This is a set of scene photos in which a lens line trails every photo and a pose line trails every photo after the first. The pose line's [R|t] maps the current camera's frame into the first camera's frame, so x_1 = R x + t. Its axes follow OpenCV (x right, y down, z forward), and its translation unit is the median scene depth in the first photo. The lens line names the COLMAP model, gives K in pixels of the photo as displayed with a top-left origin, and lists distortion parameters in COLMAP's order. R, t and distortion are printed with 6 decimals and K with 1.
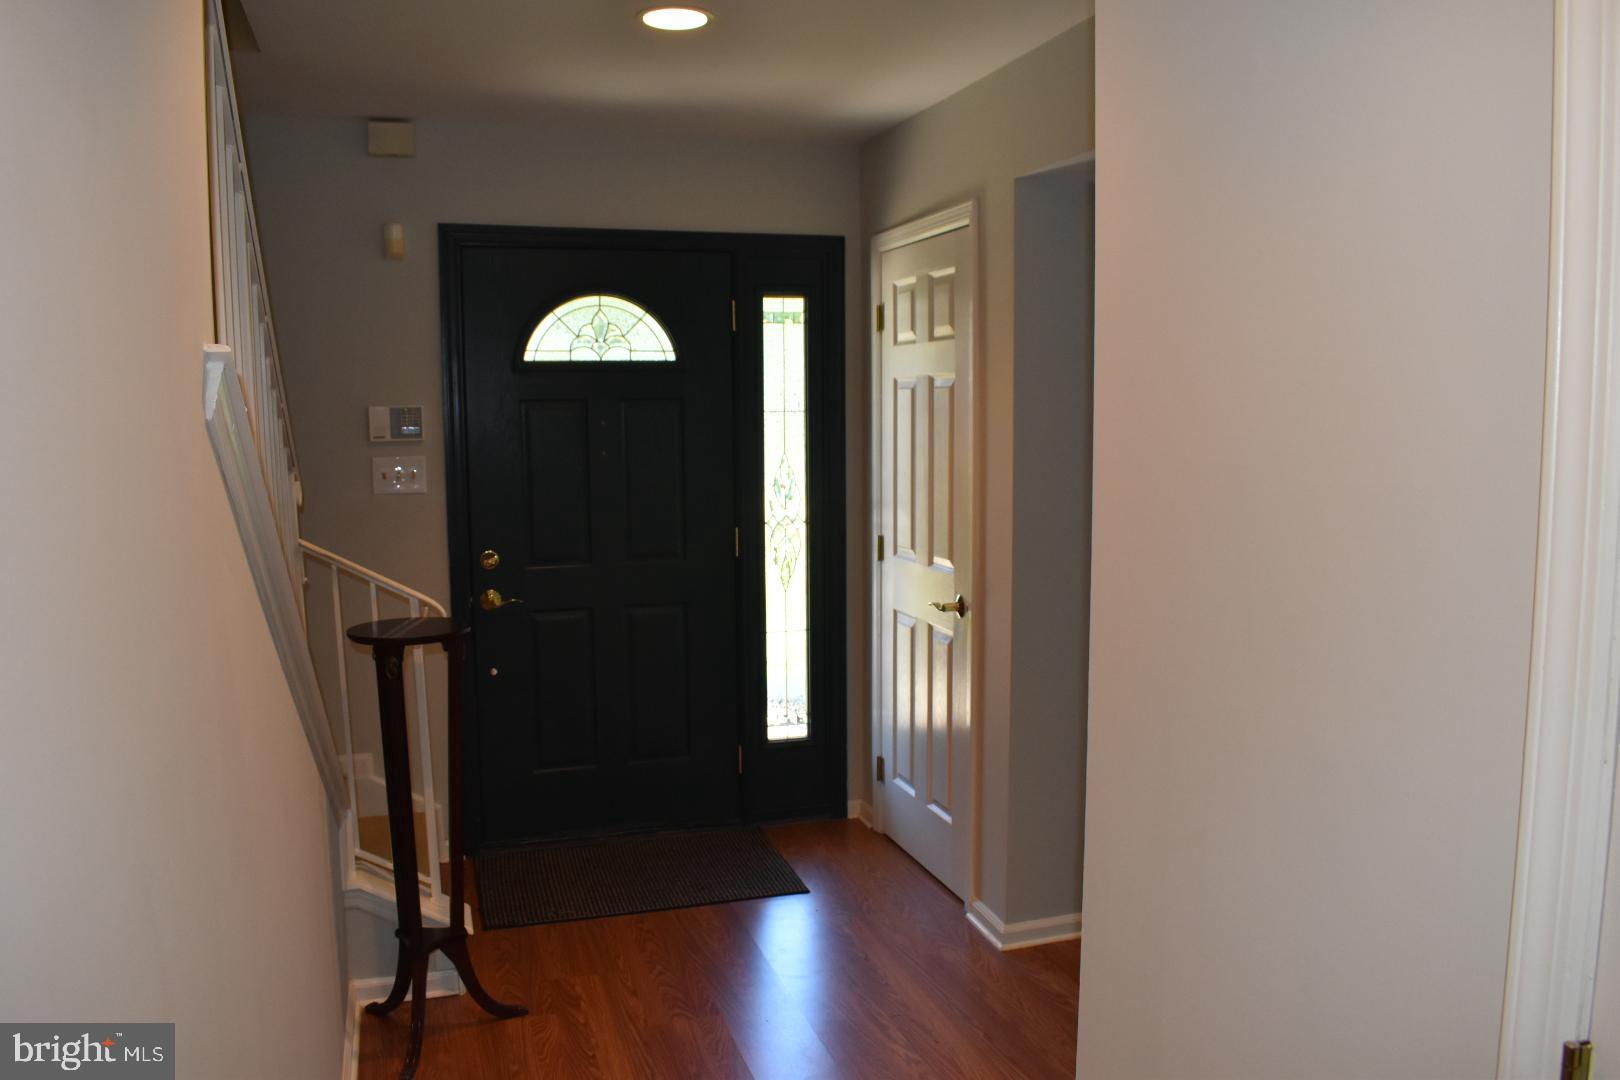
lens RADIAL K [[1261.8, 0, 813.8], [0, 1261.8, 544.5], [0, 0, 1]] dist [-0.100786, 0.019671]
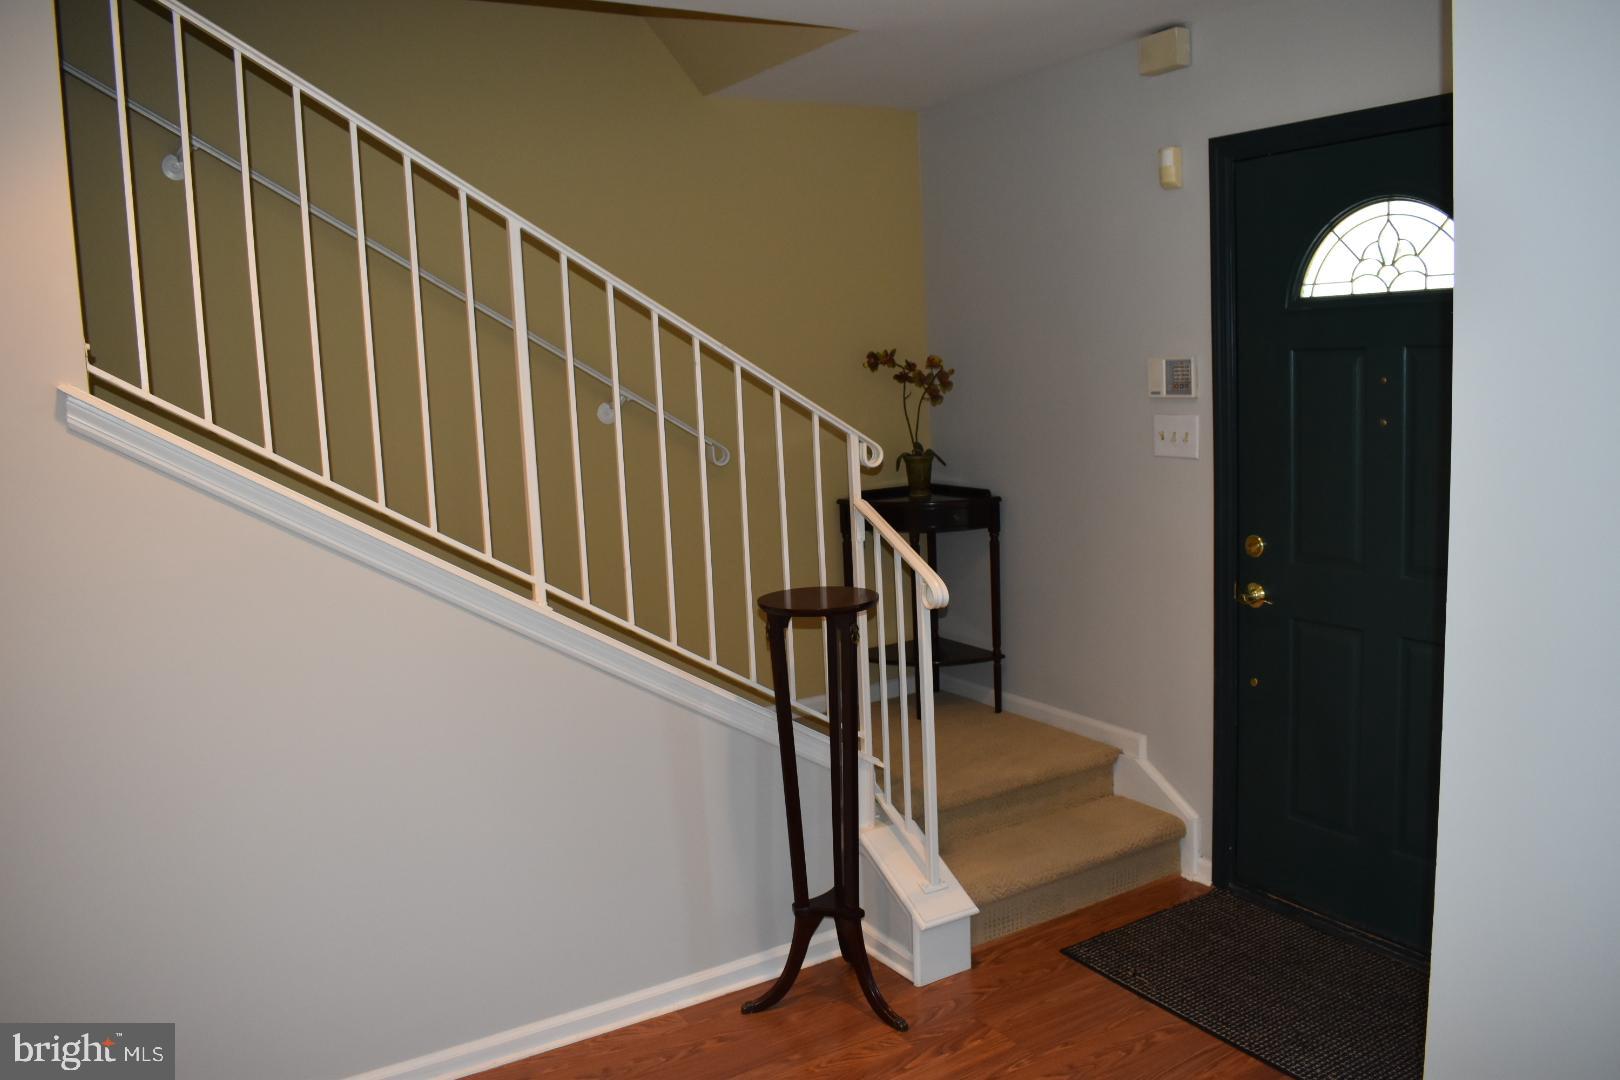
lens RADIAL K [[1306.4, 0, 810.0], [0, 1306.4, 540.0], [0, 0, 1]] dist [-0.101076, 0.012335]
pose [[0.222622, 0.135039, -0.965507, 0.503240], [-0.053587, 0.990558, 0.126186, -0.085222], [0.973431, 0.023647, 0.227756, 0.546782]]
